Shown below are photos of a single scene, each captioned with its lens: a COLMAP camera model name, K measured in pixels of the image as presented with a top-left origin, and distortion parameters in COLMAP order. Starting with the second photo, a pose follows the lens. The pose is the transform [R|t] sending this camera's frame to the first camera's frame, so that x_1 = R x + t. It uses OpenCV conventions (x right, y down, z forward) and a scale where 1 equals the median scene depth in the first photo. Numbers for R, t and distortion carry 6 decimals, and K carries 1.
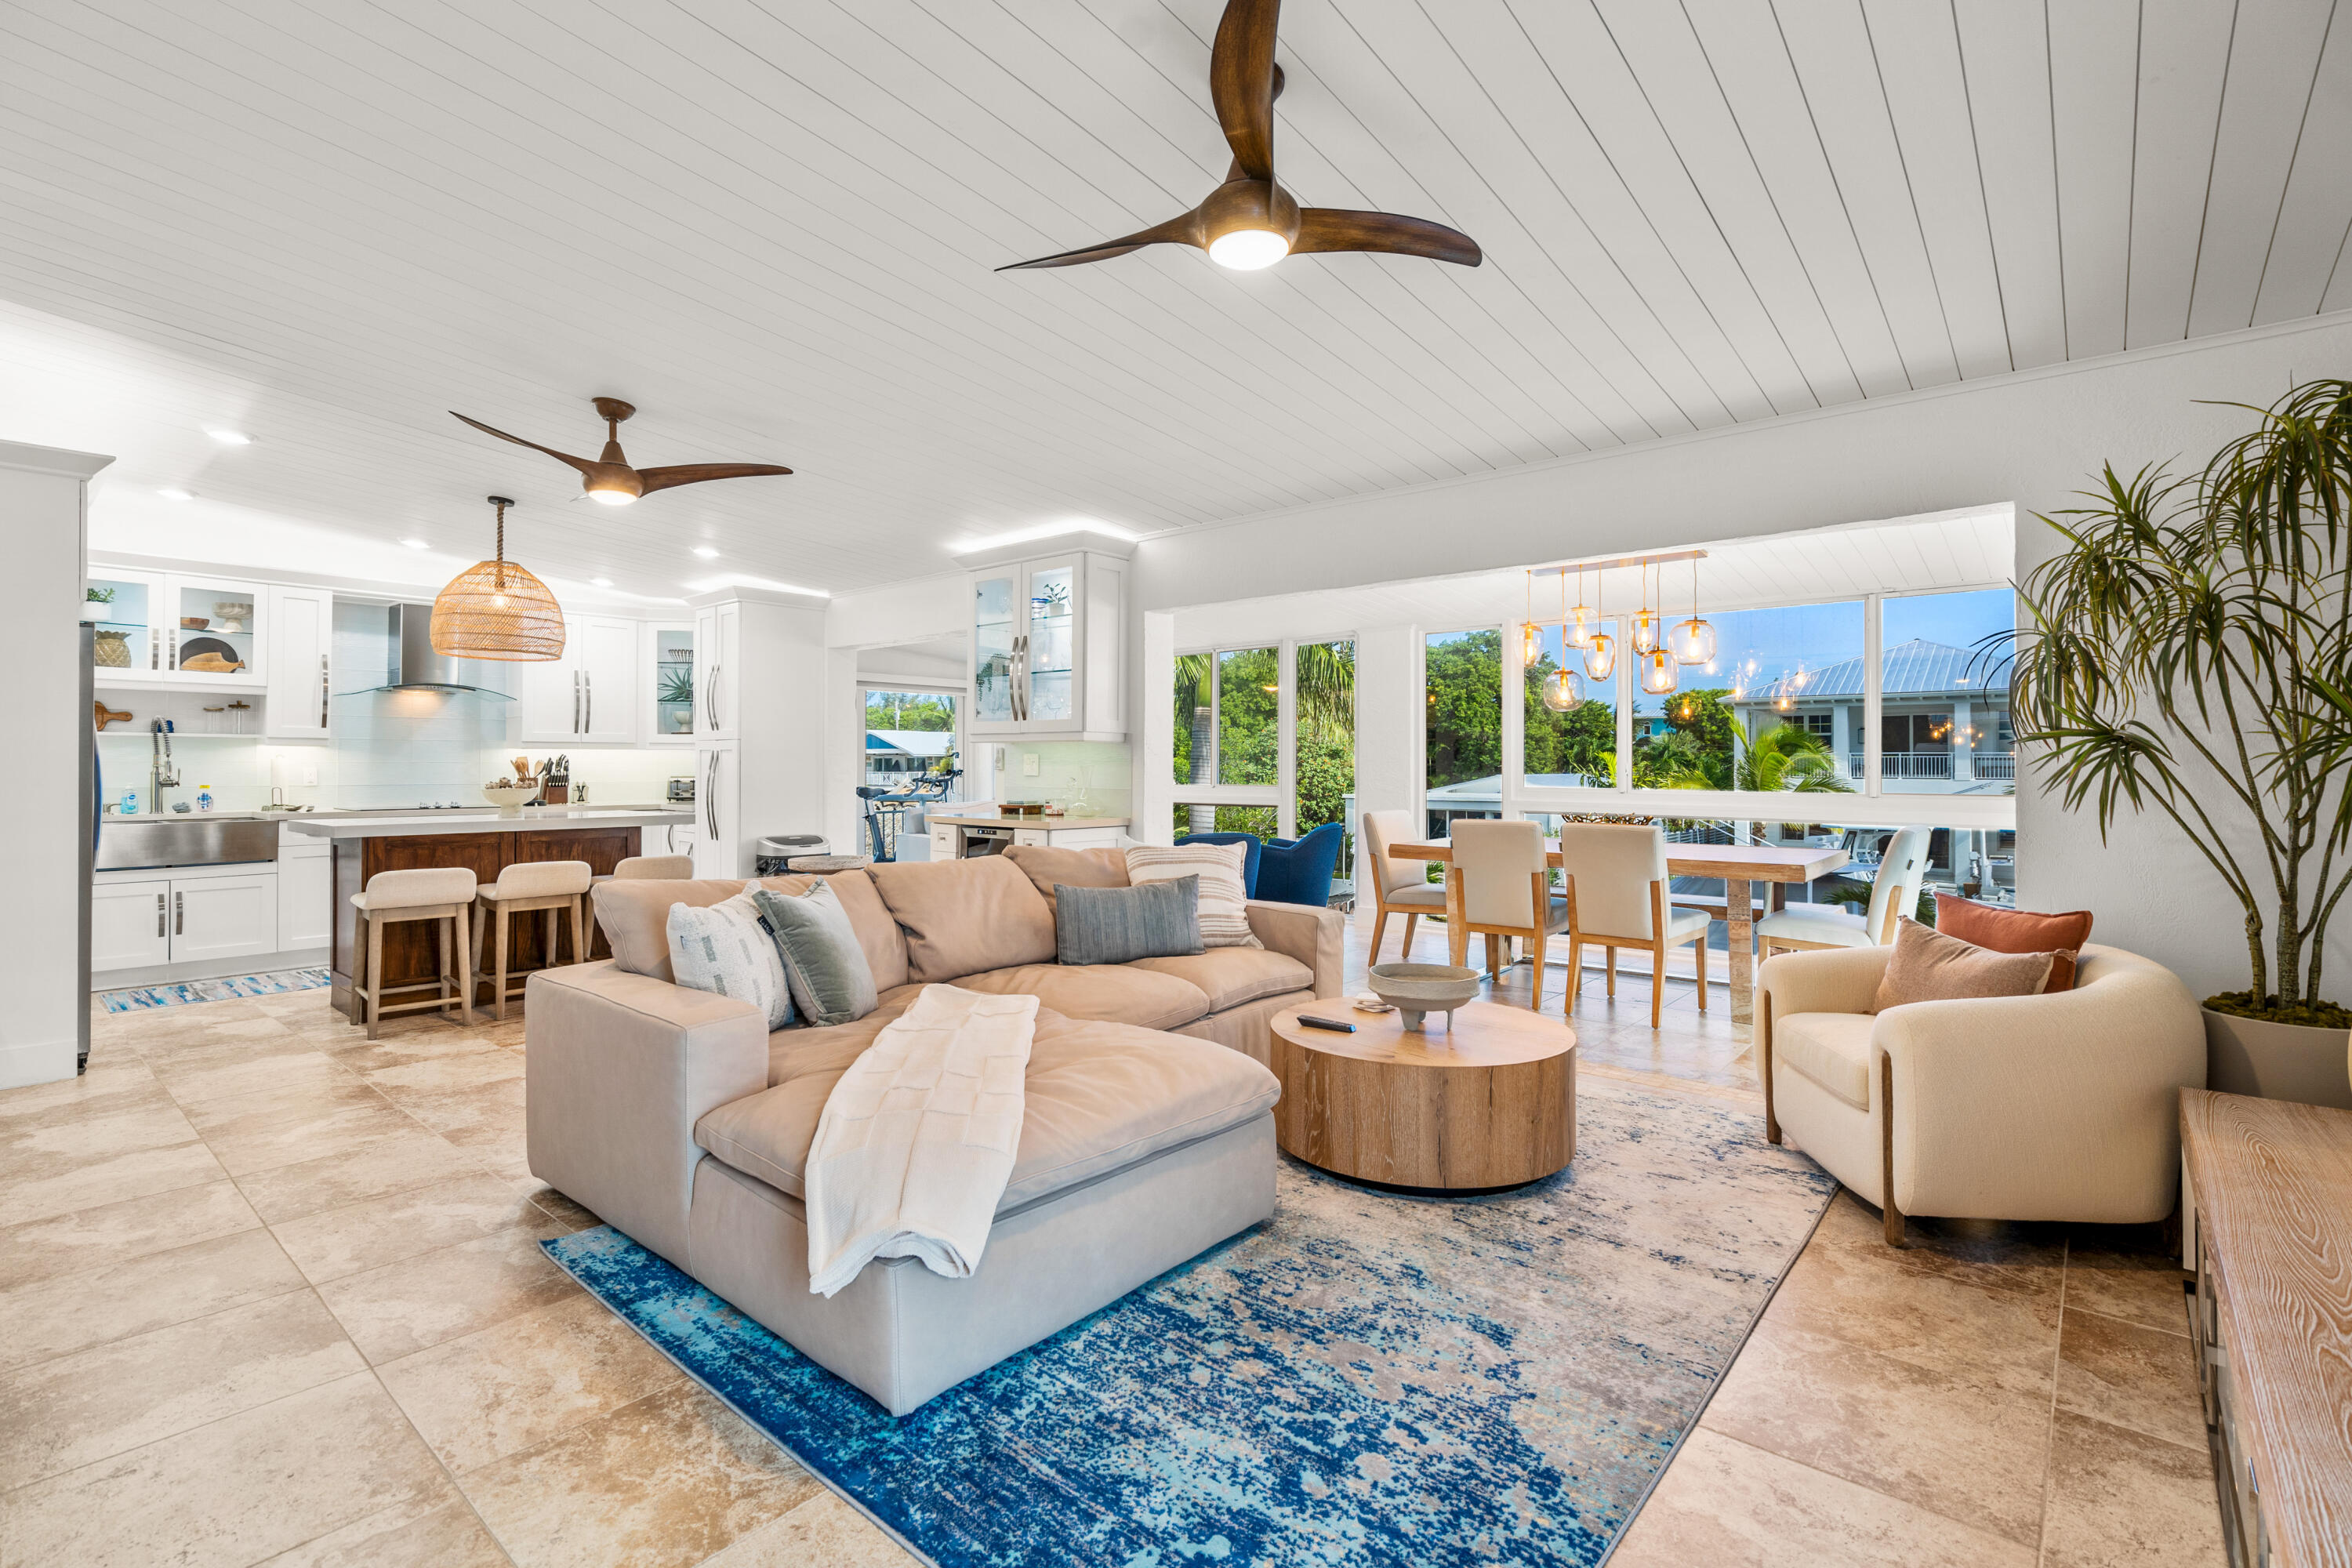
lens RADIAL K [[1071.4, 0, 1183.7], [0, 1071.4, 755.4], [0, 0, 1]] dist [-0.000794, -0.000092]
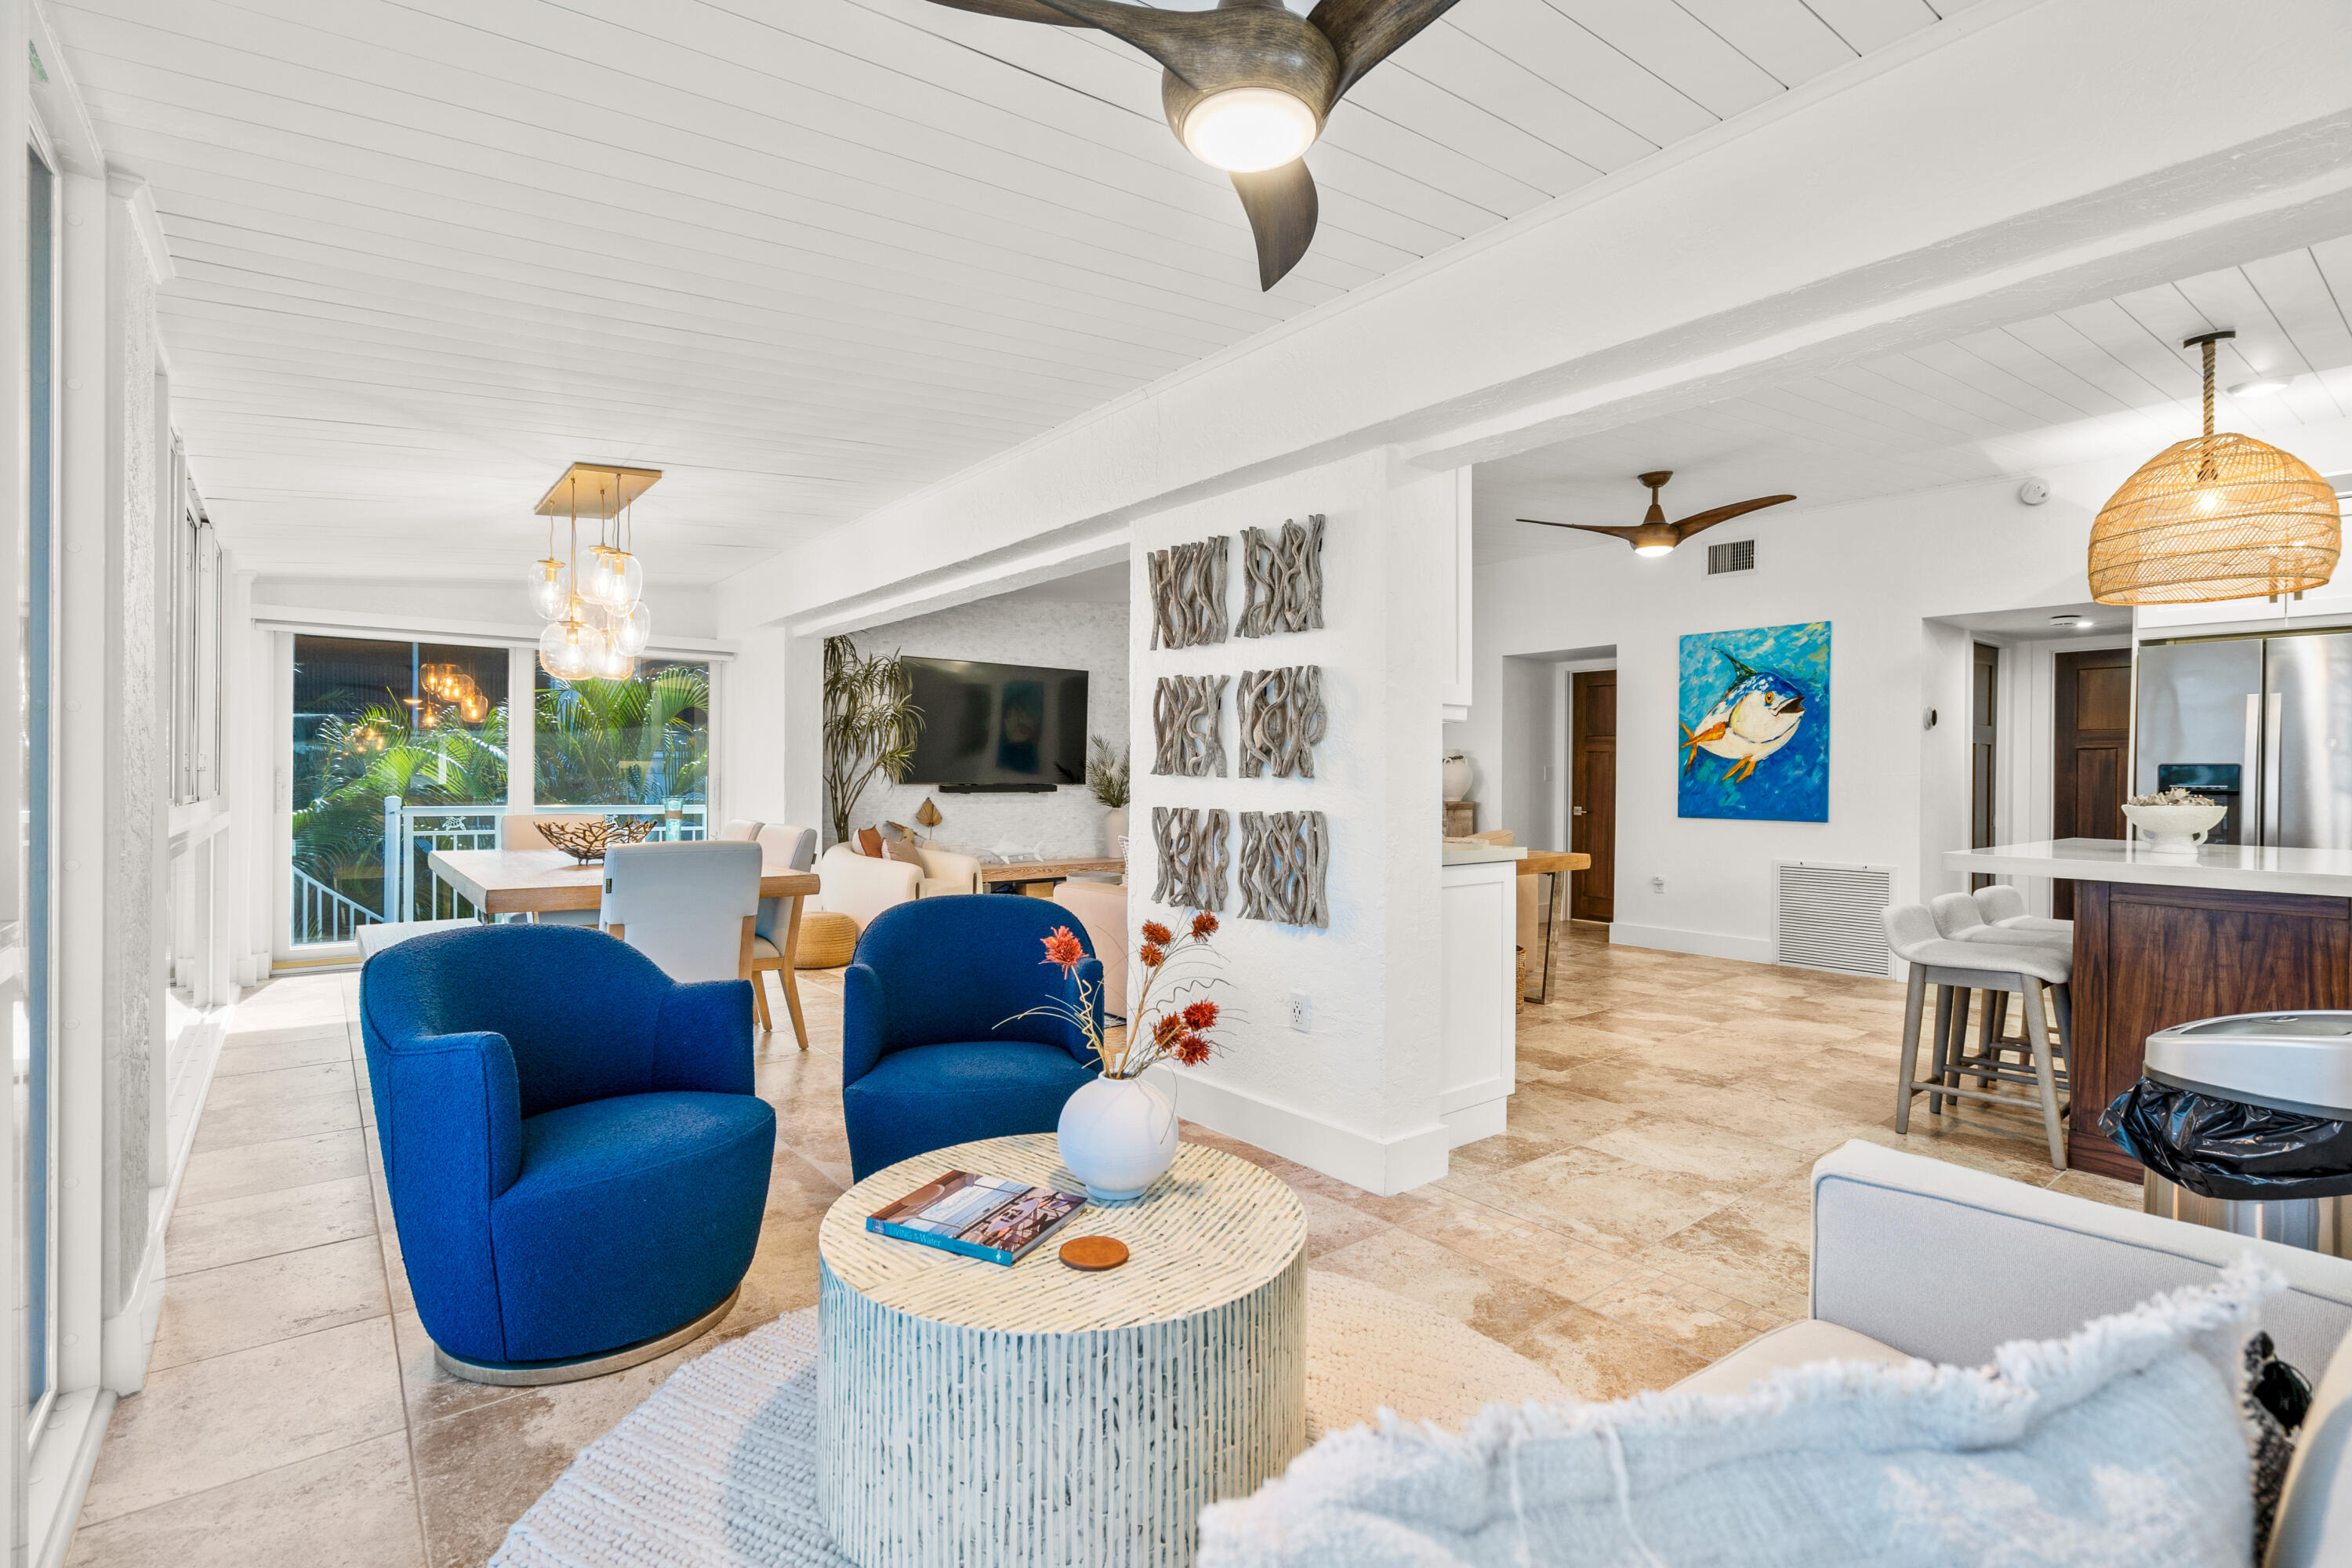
lens RADIAL K [[1070.6, 0, 1176.0], [0, 1070.6, 784.0], [0, 0, 1]] dist [-0.003547, 0.000027]
pose [[-0.982506, -0.009468, 0.185991, -0.355073], [-0.010202, 0.999943, -0.002987, 0.052731], [-0.185953, -0.004832, -0.982547, 3.570449]]
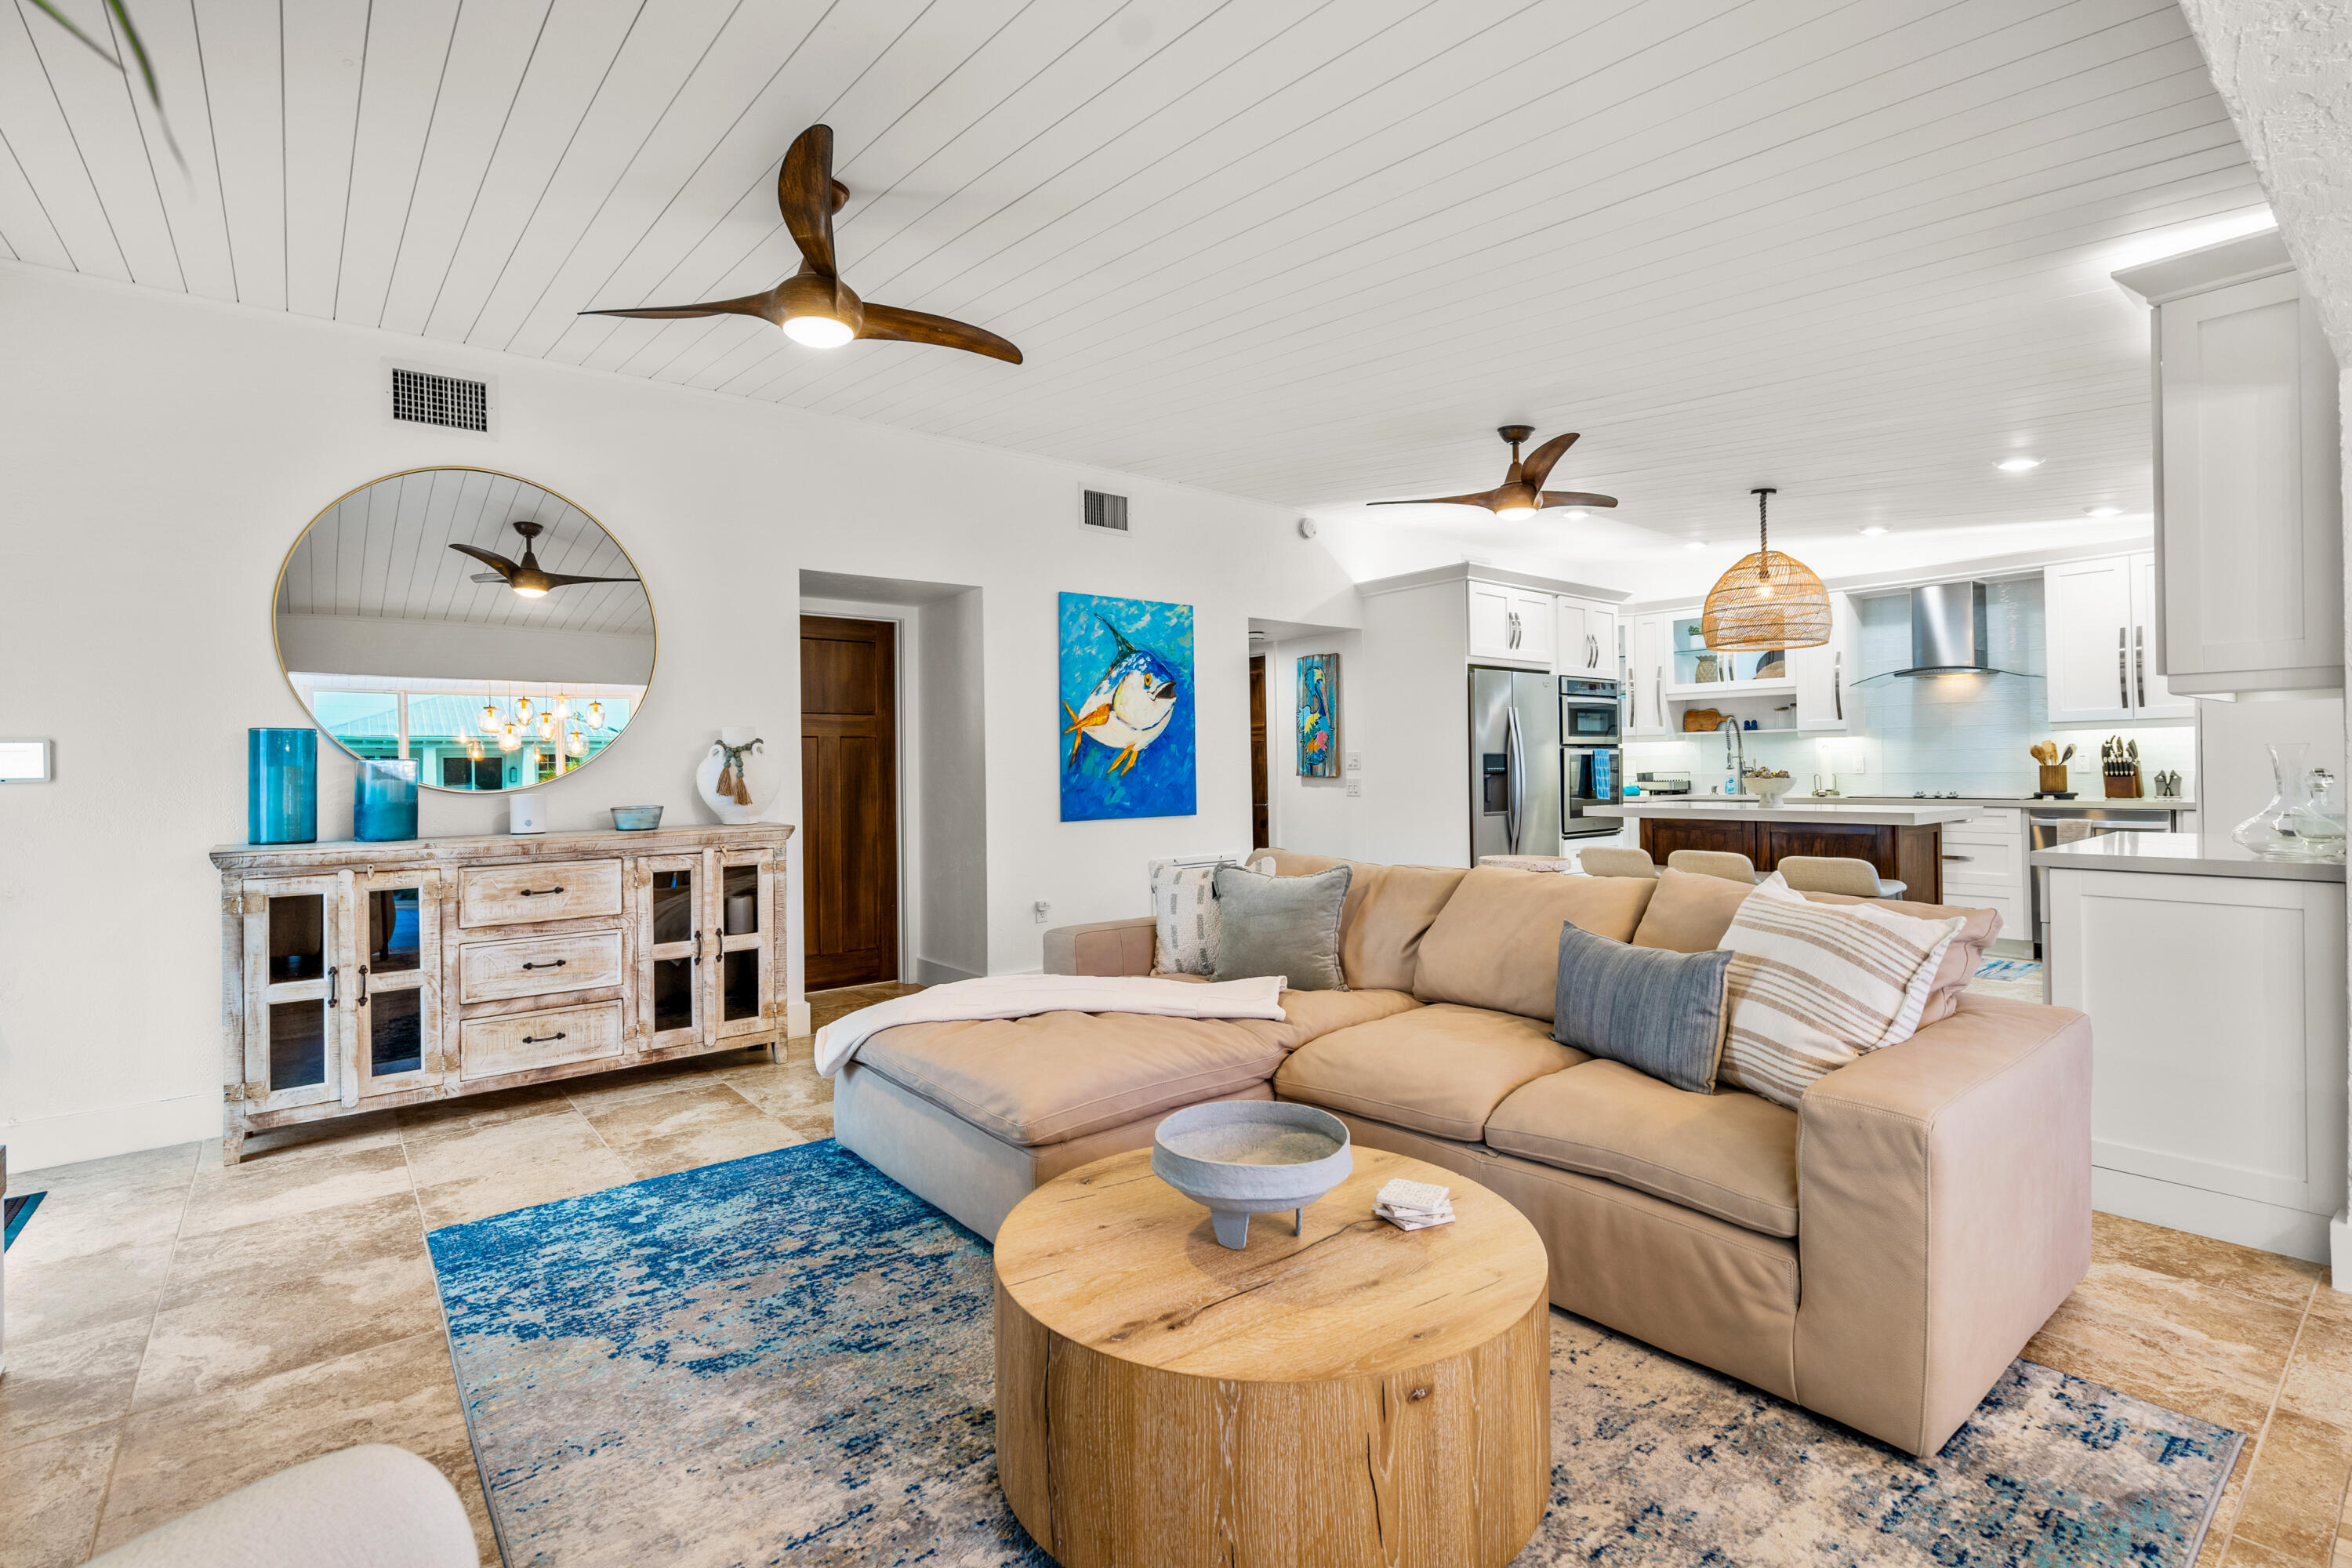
lens RADIAL K [[1091.8, 0, 1172.9], [0, 1091.8, 763.0], [0, 0, 1]] dist [0.003106, -0.000873]
pose [[-0.186981, -0.001460, -0.982363, 0.977257], [0.024863, 0.999672, -0.006218, 0.018618], [0.982049, -0.025587, -0.186883, 1.334477]]
